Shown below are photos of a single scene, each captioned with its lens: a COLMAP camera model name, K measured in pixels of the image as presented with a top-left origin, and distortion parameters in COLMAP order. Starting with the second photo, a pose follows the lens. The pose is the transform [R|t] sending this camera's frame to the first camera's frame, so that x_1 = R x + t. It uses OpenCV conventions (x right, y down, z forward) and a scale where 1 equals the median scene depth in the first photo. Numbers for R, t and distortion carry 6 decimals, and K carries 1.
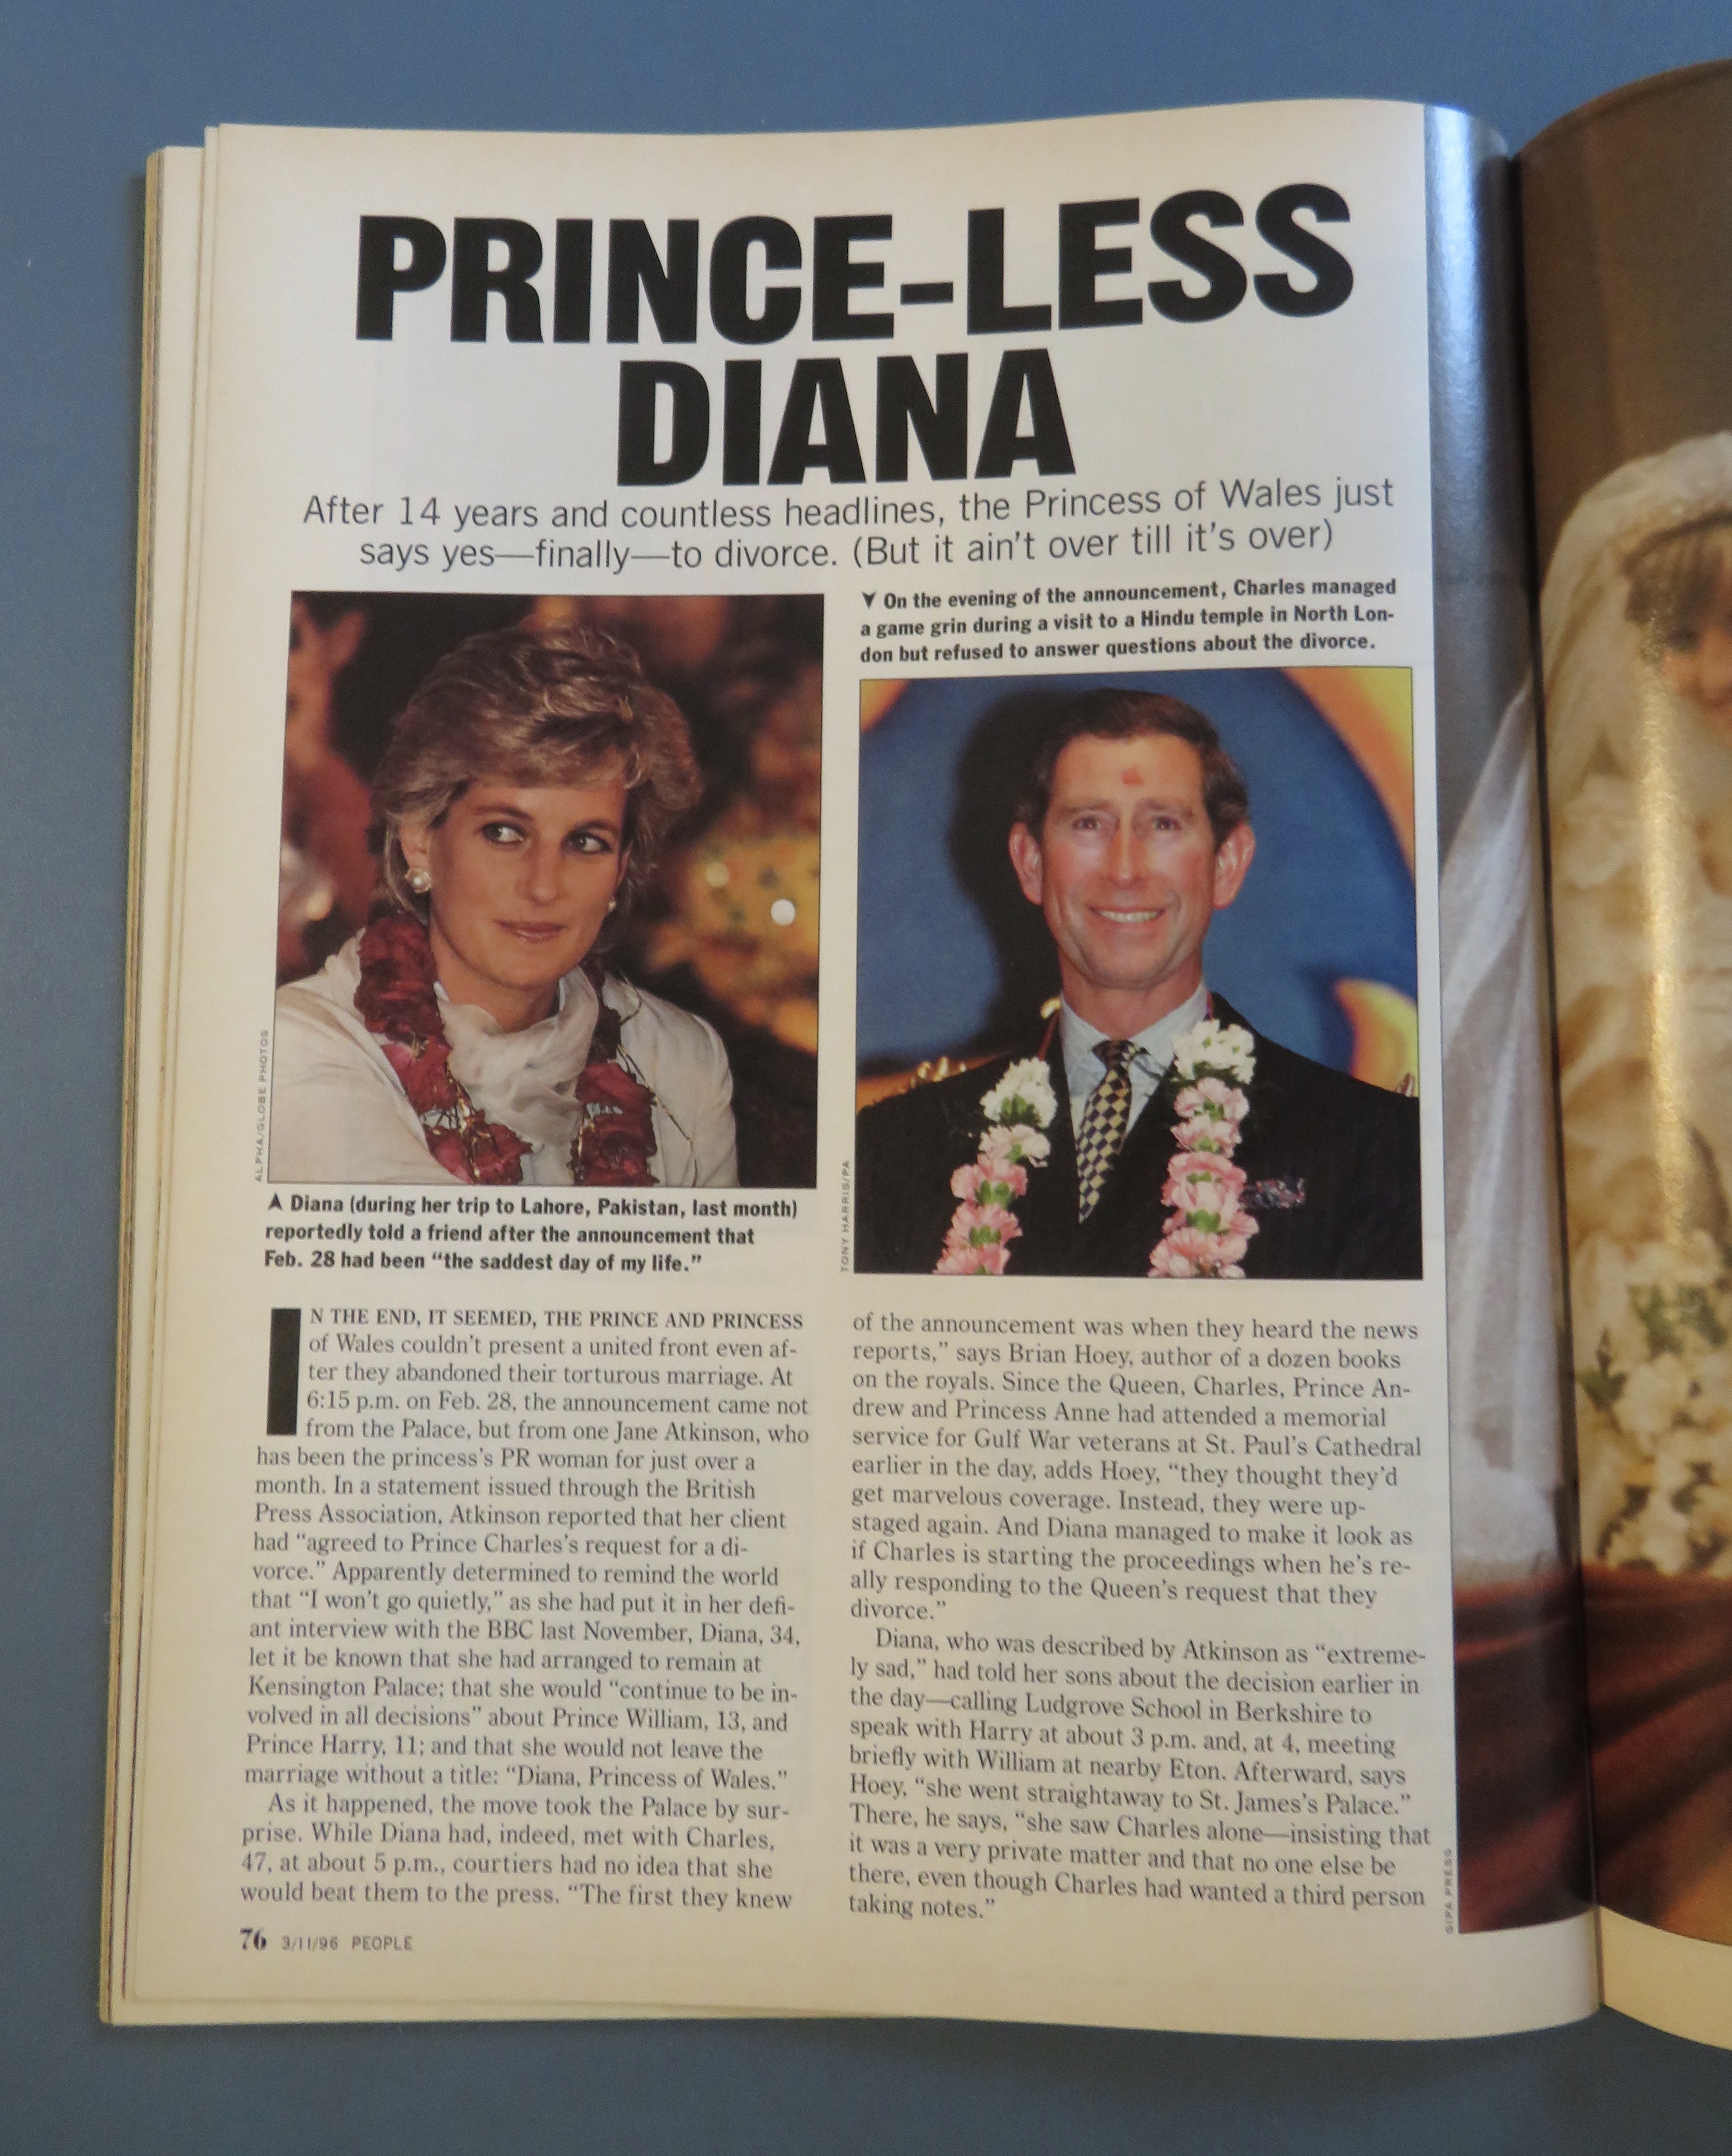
lens RADIAL K [[881.4, 0, 866.3], [0, 881.4, 1071.1], [0, 0, 1]] dist [-0.000070, -0.000671]
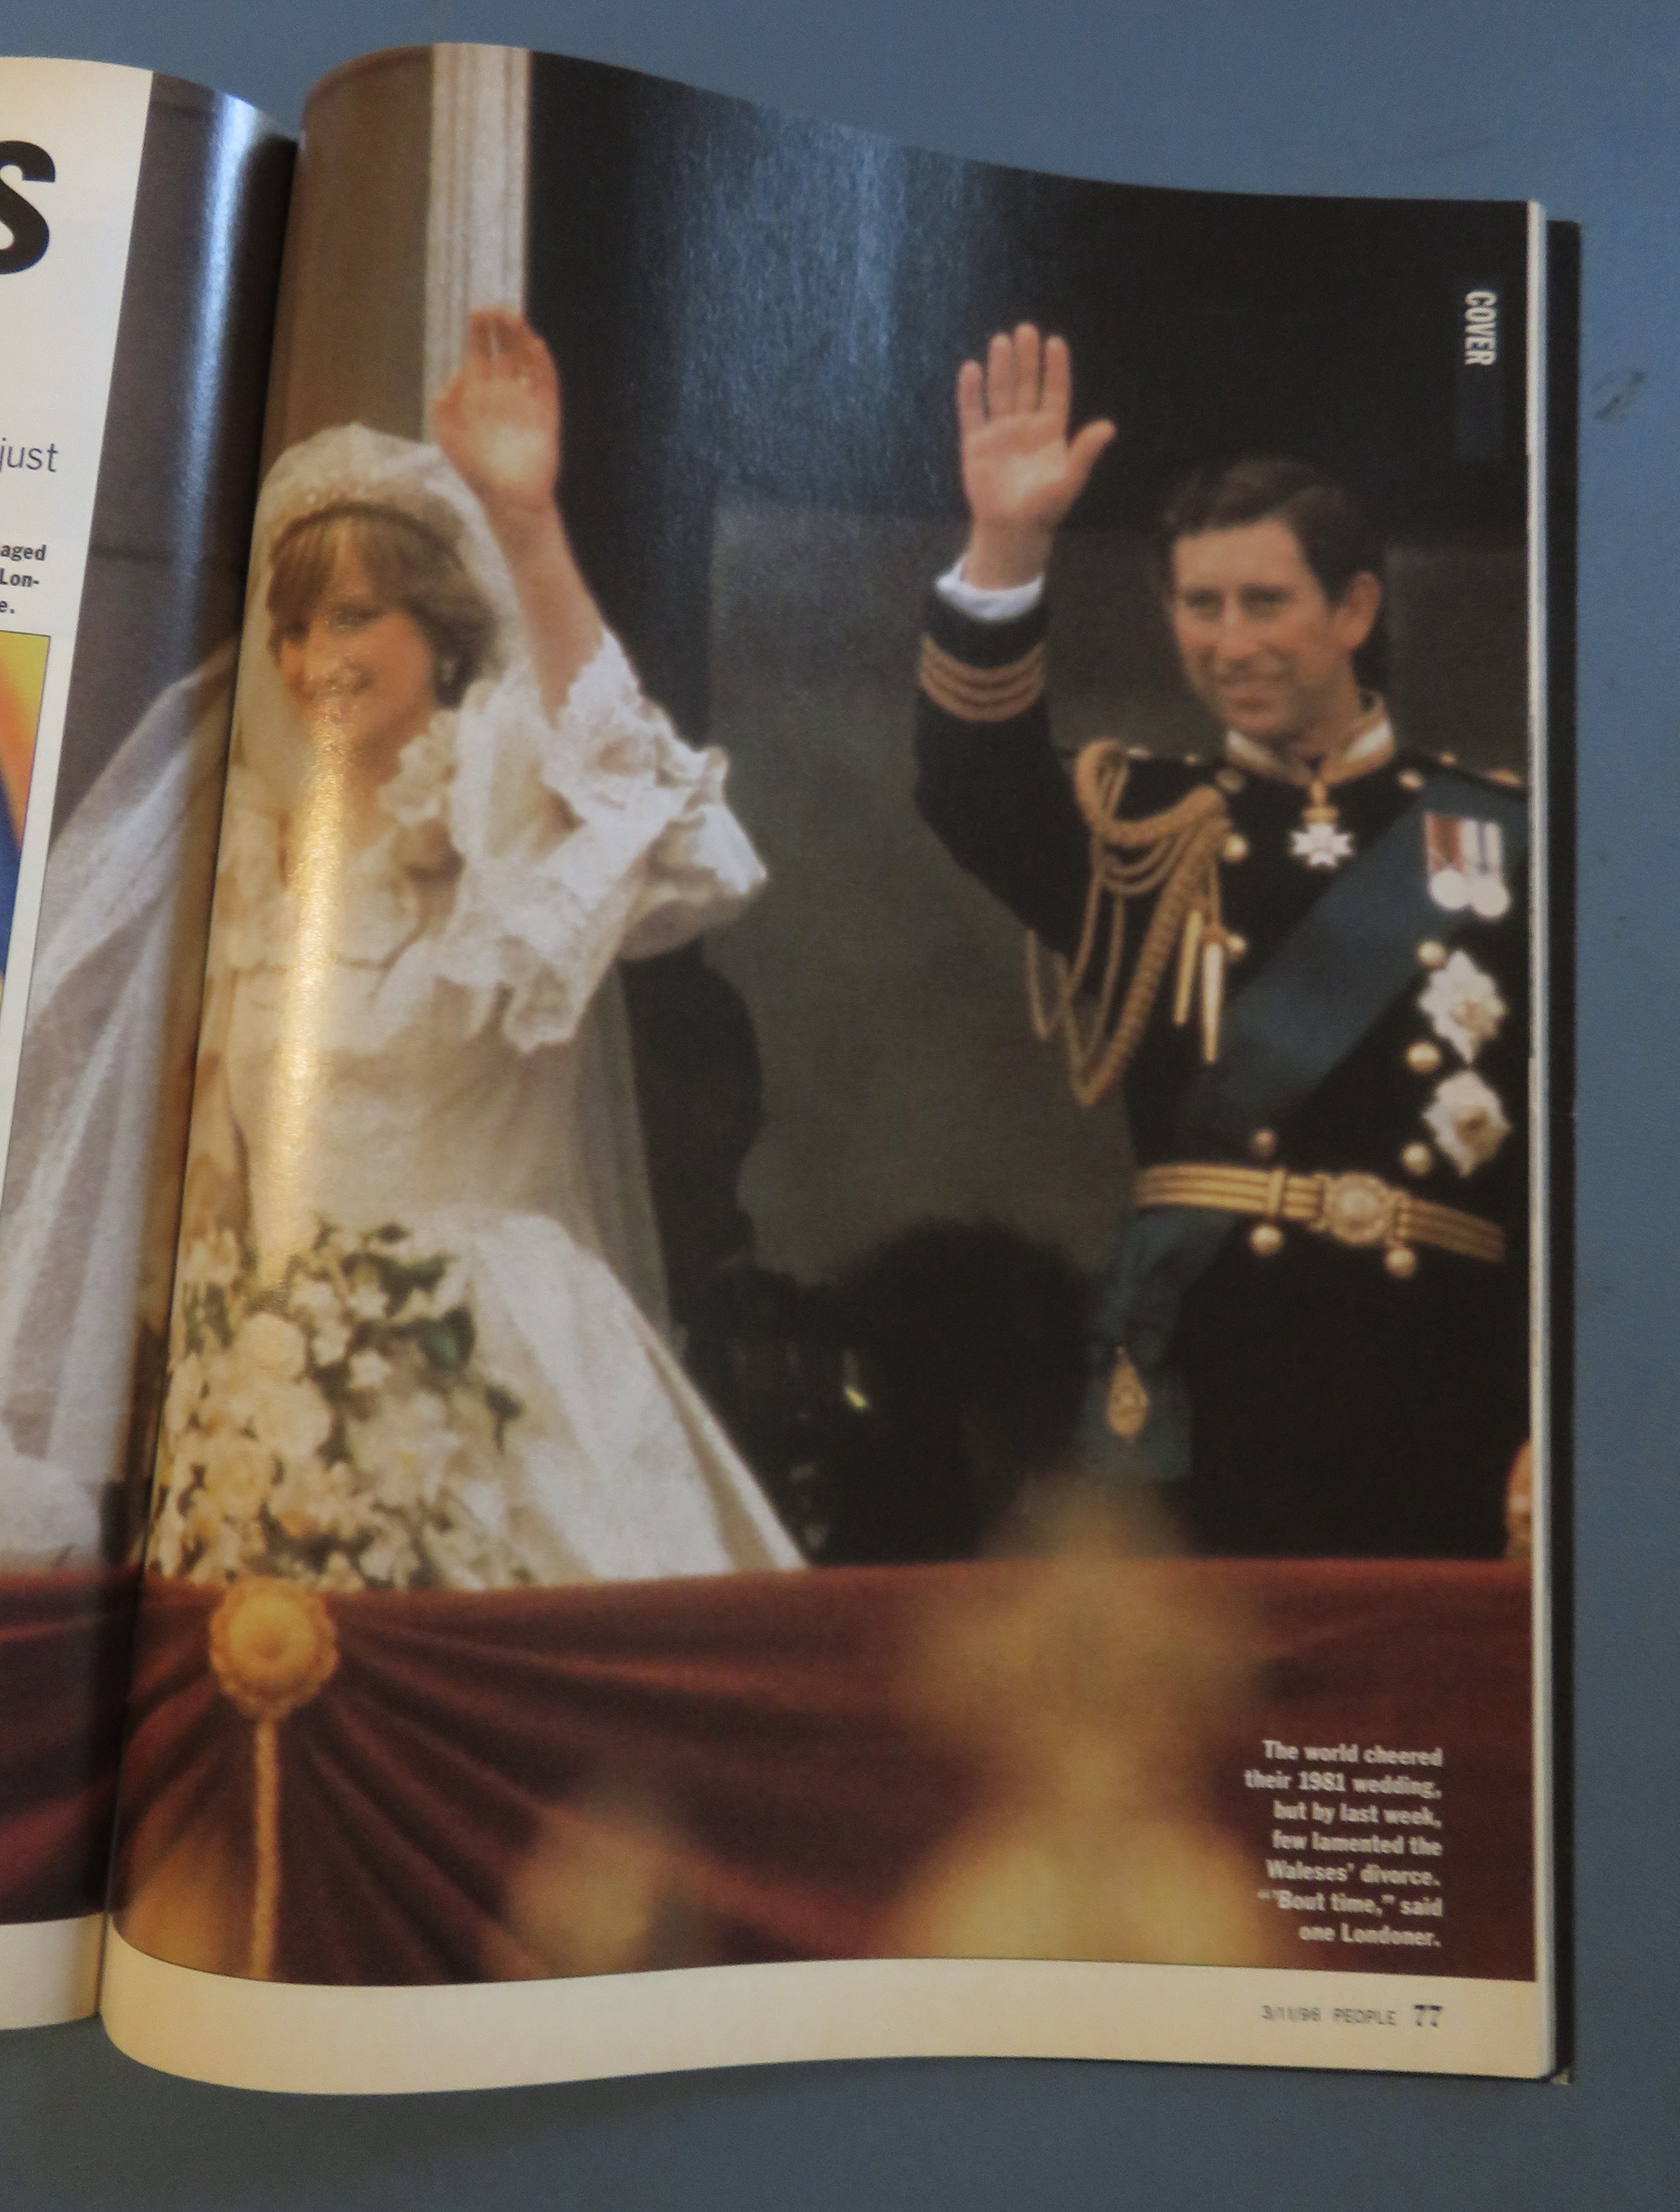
lens RADIAL K [[884.2, 0, 839.4], [0, 884.2, 1113.0], [0, 0, 1]] dist [-0.000613, -0.000291]
pose [[0.996002, 0.089226, 0.004420, 1.559707], [-0.089214, 0.996009, -0.002680, -0.005921], [-0.004641, 0.002274, 0.999987, 0.014495]]
